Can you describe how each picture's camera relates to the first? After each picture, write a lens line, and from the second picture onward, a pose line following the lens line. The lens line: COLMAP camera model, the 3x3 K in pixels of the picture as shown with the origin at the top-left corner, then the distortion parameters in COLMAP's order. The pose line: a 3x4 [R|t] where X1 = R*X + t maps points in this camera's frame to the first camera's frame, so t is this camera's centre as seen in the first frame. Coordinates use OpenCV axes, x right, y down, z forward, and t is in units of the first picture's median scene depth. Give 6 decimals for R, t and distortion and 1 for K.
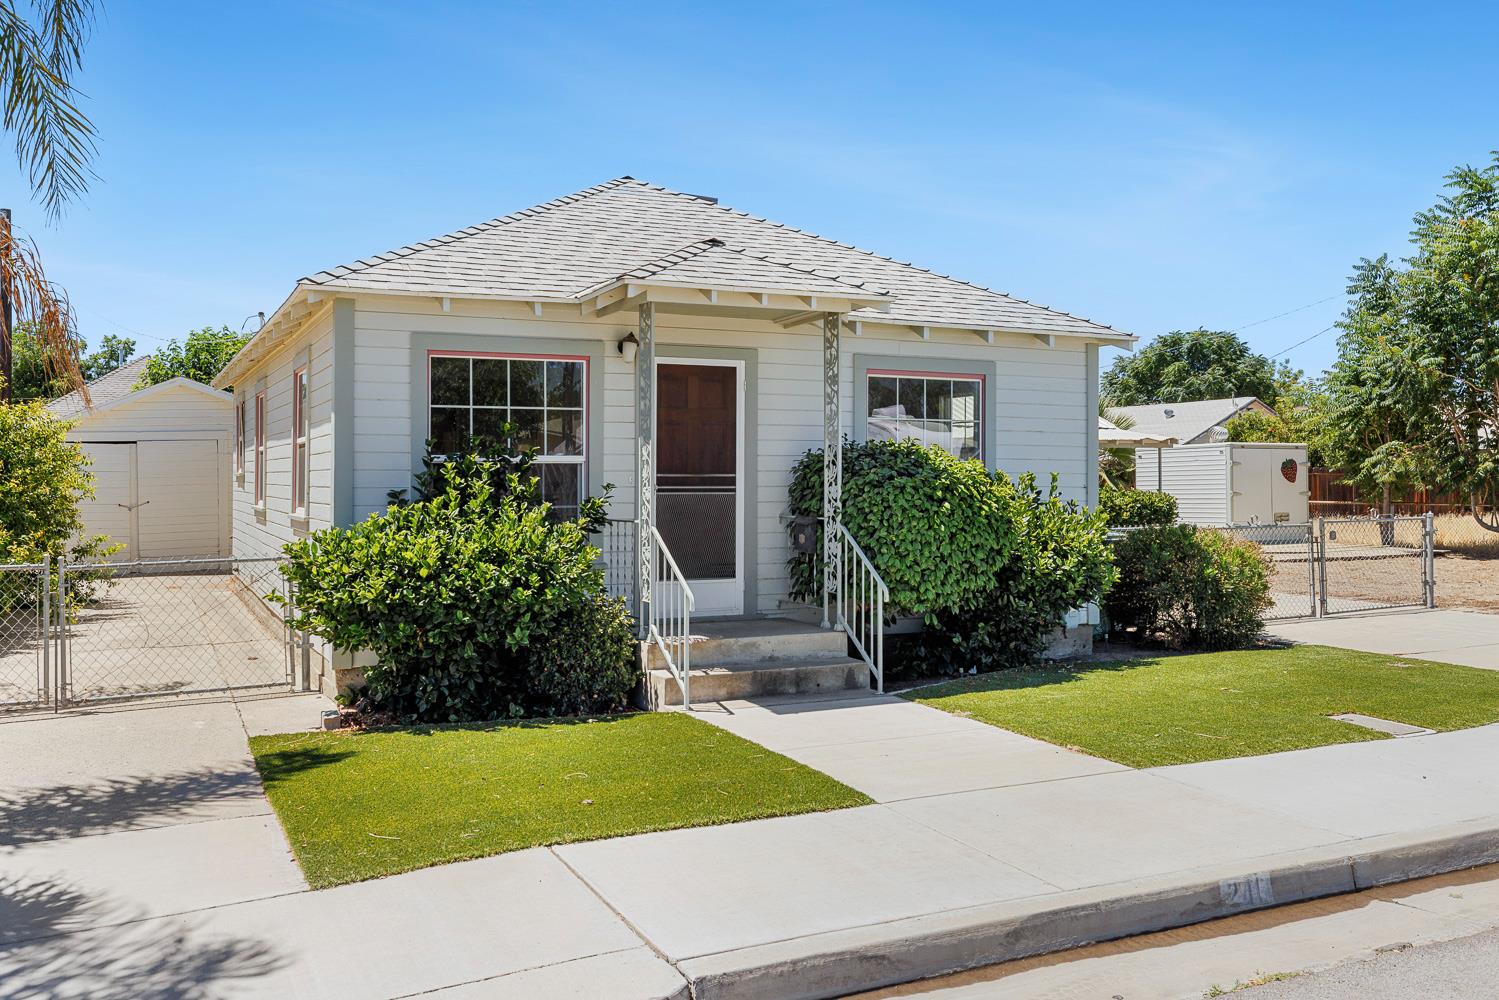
lens RADIAL K [[1269.7, 0, 767.2], [0, 1269.7, 473.1], [0, 0, 1]] dist [-0.002557, 0.012458]
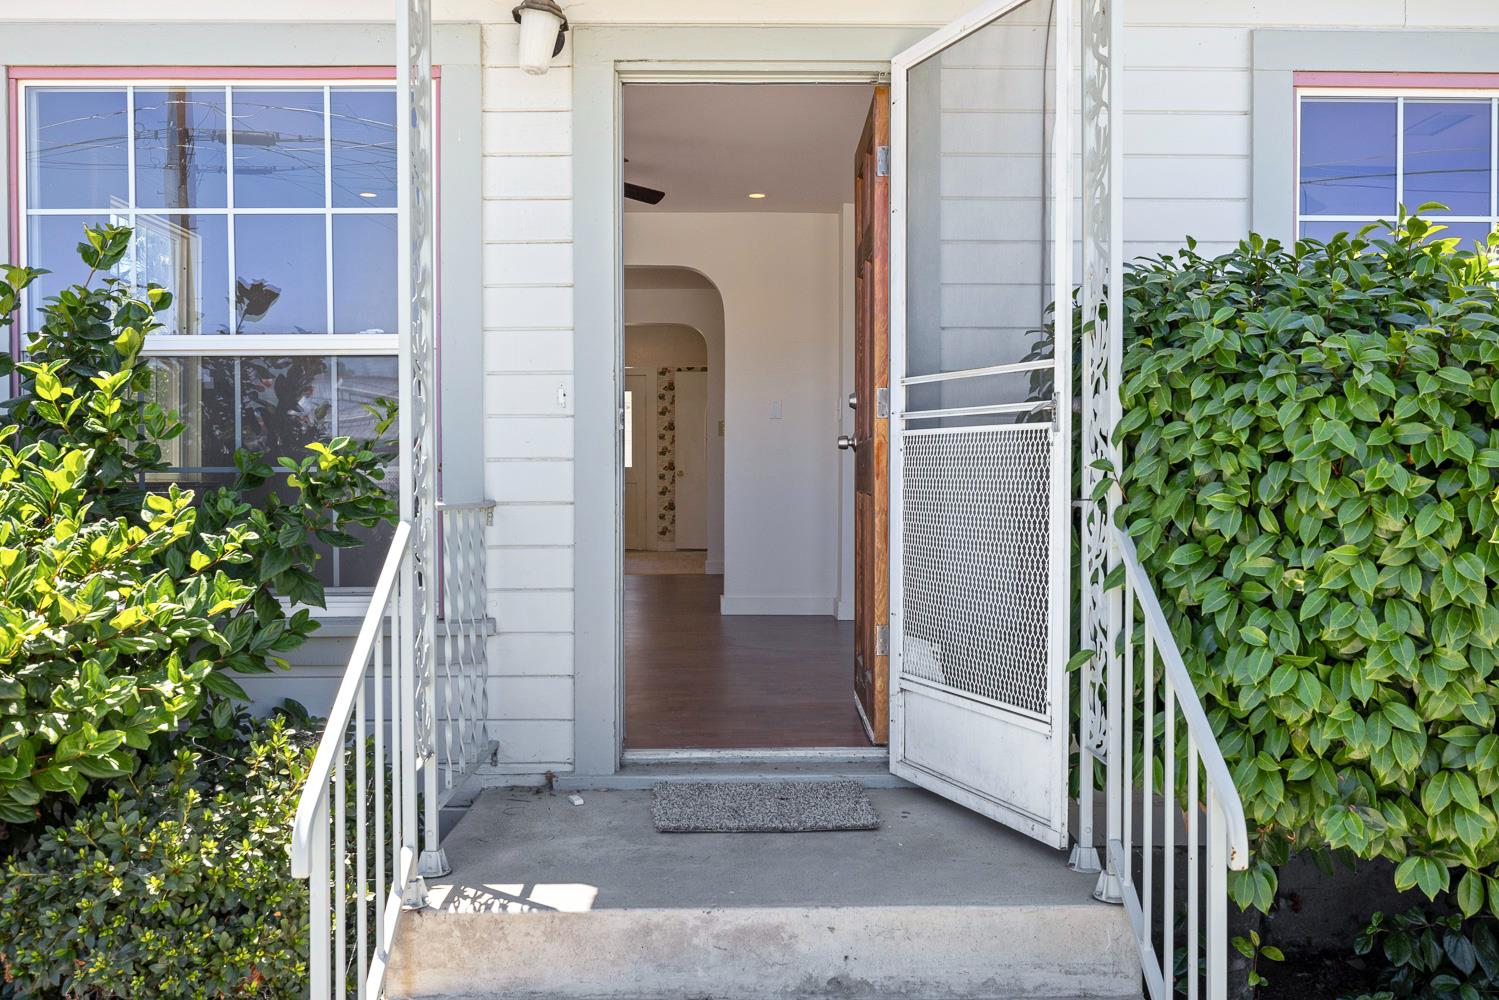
lens RADIAL K [[1269.7, 0, 757.2], [0, 1269.7, 502.1], [0, 0, 1]] dist [-0.002557, 0.012458]
pose [[0.907269, 0.004675, -0.420524, 0.099506], [0.005020, 0.999747, 0.021945, 0.027679], [0.420521, -0.022021, 0.907016, 0.681681]]
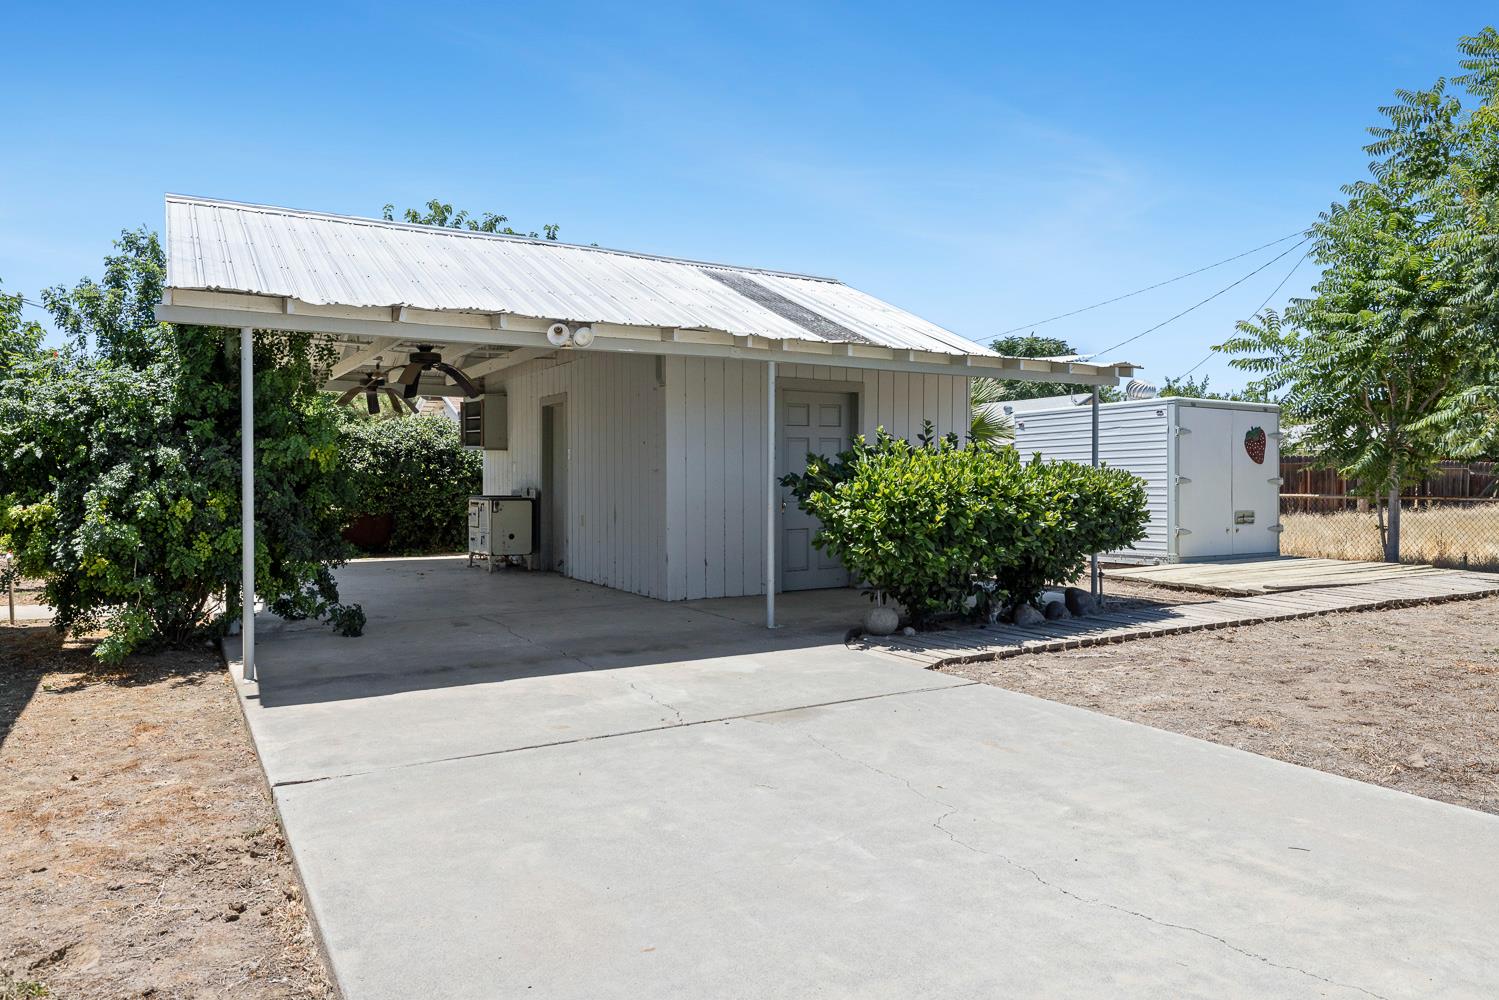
lens RADIAL K [[986.8, 0, 748.3], [0, 986.8, 504.6], [0, 0, 1]] dist [-0.001642, -0.002494]
pose [[0.997272, 0.005437, 0.073609, 0.343372], [-0.007608, 0.999543, 0.029252, 0.043512], [-0.073417, -0.029732, 0.996858, 1.485887]]
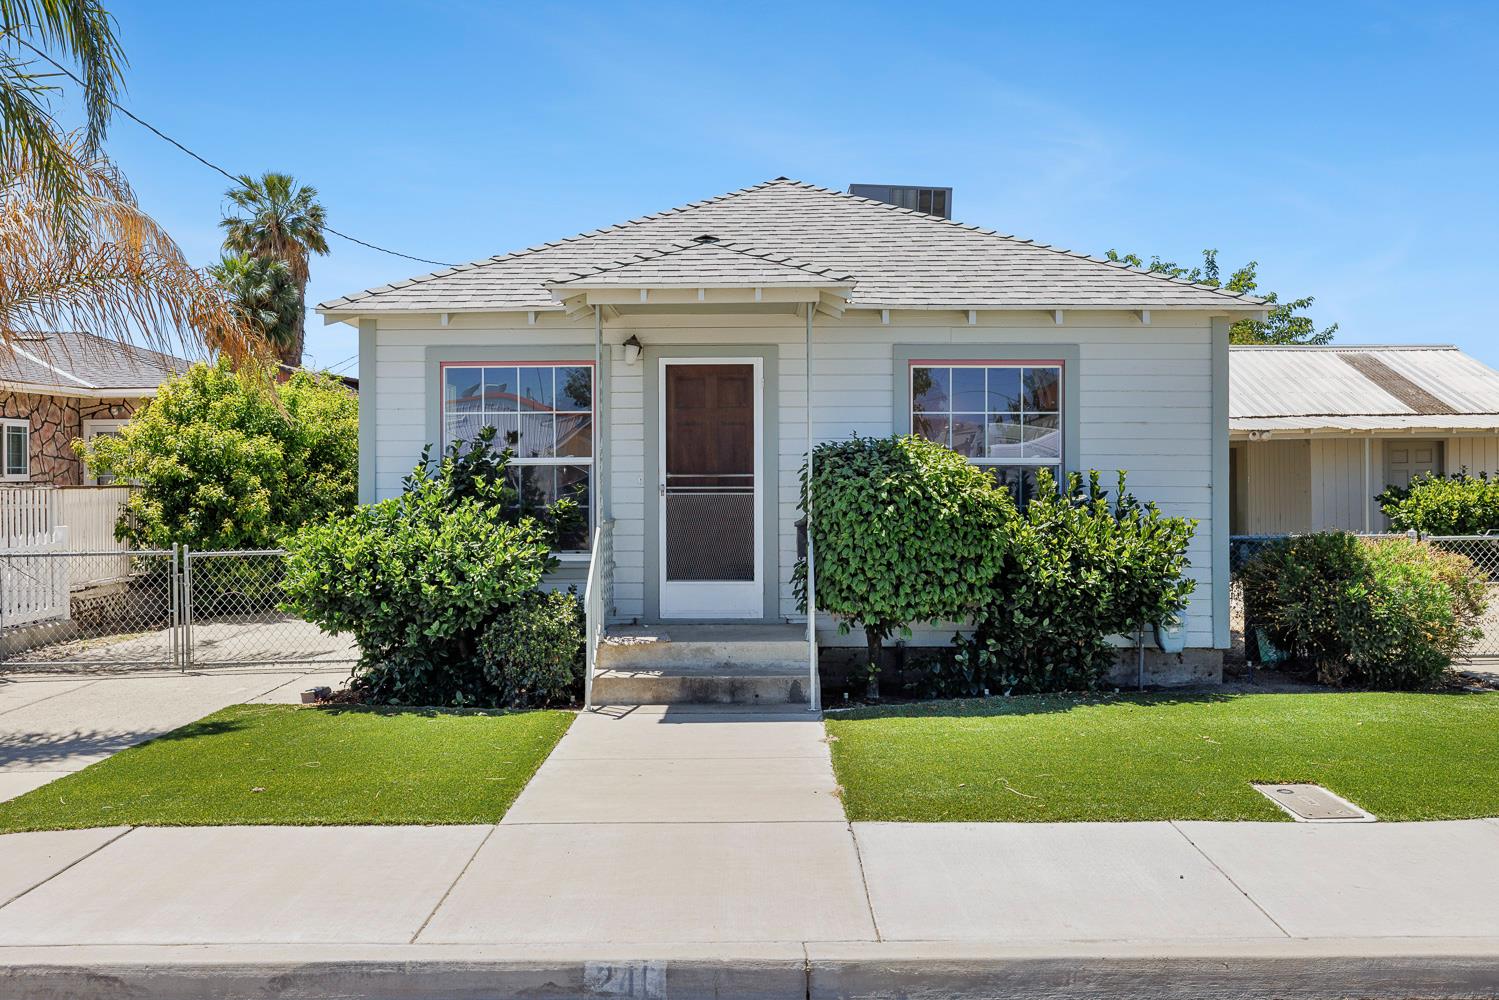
lens RADIAL K [[1226.0, 0, 762.2], [0, 1226.0, 479.1], [0, 0, 1]] dist [0.006002, 0.002788]
pose [[0.899690, -0.003364, -0.436516, 0.405163], [0.006891, 0.999955, 0.006496, -0.001557], [0.436474, -0.008852, 0.899673, 0.159694]]
